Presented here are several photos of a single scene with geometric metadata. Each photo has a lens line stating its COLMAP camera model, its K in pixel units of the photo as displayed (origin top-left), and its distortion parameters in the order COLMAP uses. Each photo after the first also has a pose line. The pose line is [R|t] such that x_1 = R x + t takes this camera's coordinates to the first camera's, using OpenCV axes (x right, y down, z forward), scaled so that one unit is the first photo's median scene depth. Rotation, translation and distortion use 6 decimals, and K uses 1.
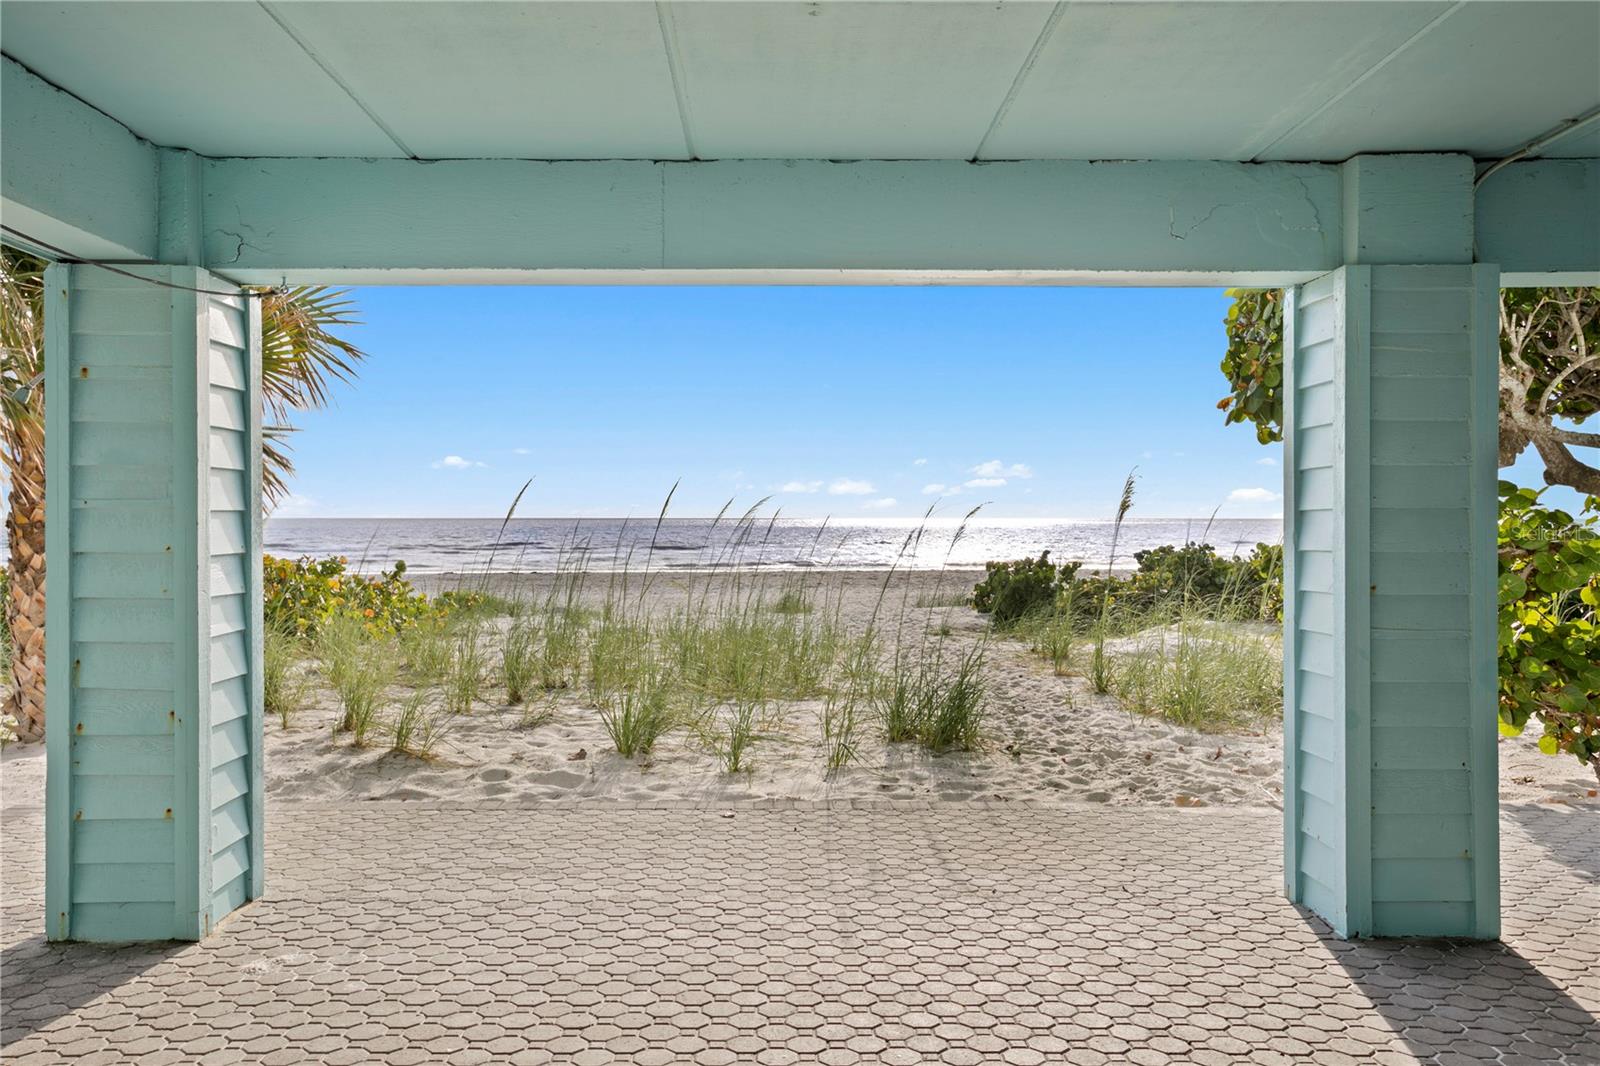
lens RADIAL K [[1229.2, 0, 798.4], [0, 1229.2, 517.6], [0, 0, 1]] dist [0.007712, 0.009007]
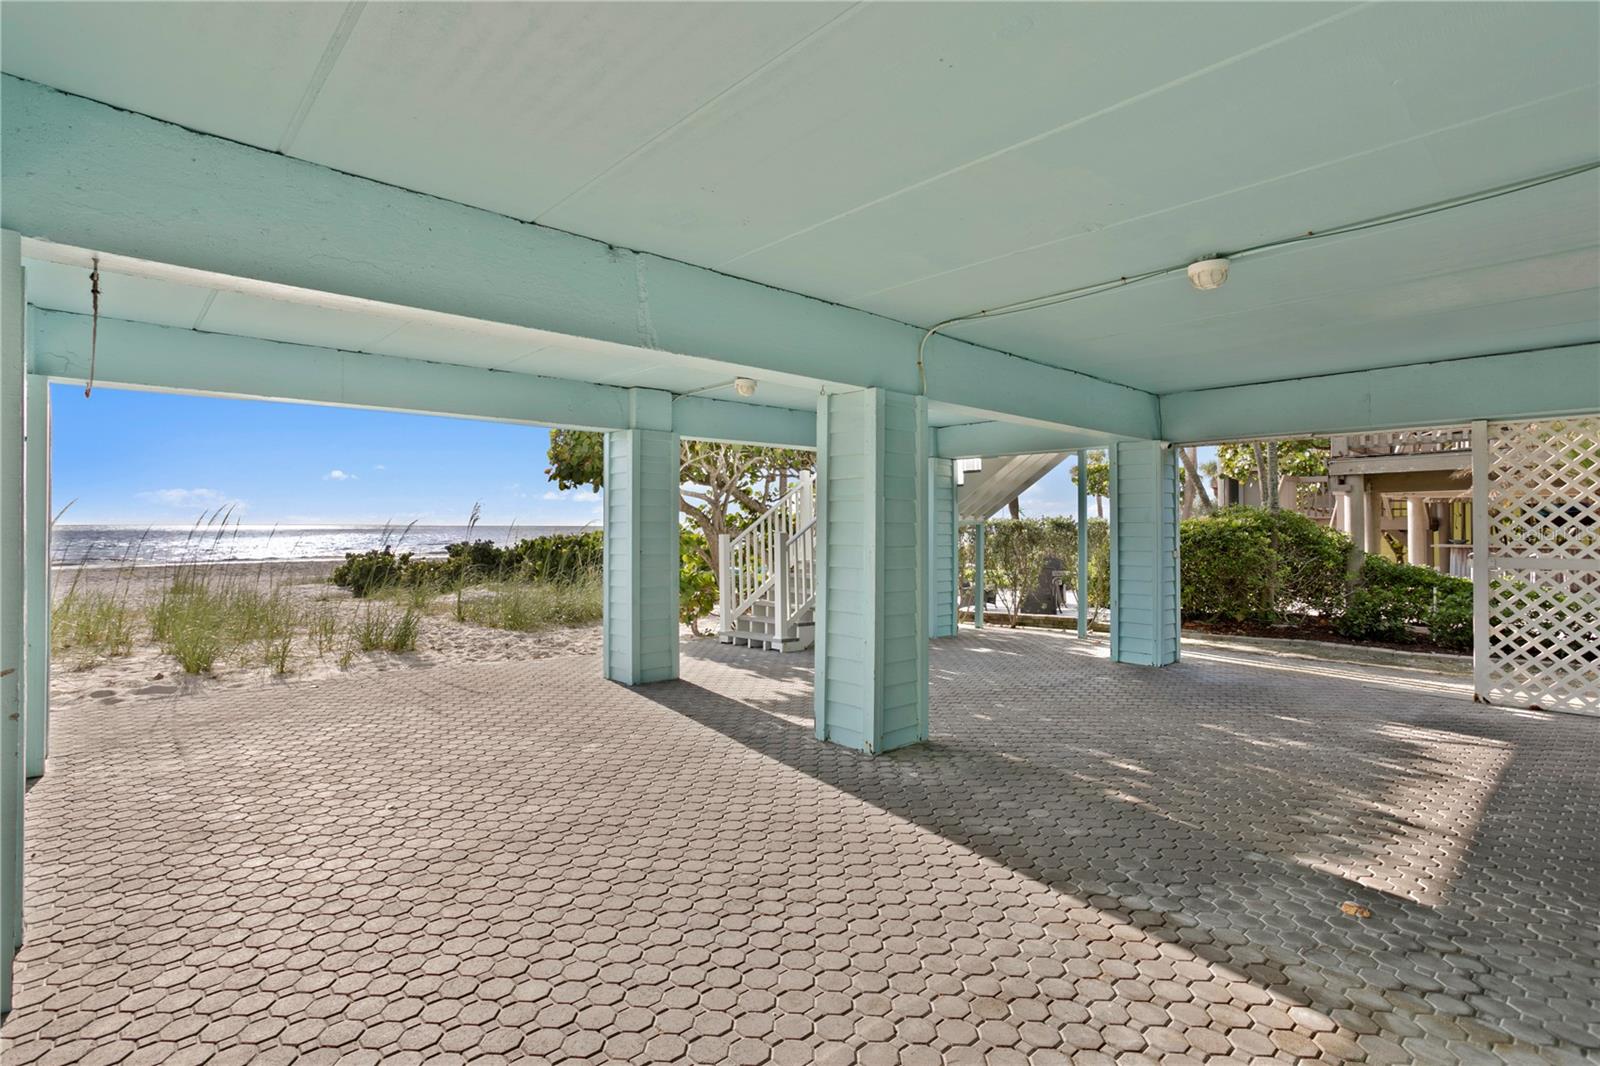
lens RADIAL K [[785.6, 0, 792.1], [0, 785.6, 528.3], [0, 0, 1]] dist [-0.003129, -0.000568]
pose [[0.734101, -0.001135, 0.679039, -0.257363], [-0.001309, 0.999994, 0.003086, 0.000453], [-0.679039, -0.003154, 0.734095, -0.267830]]
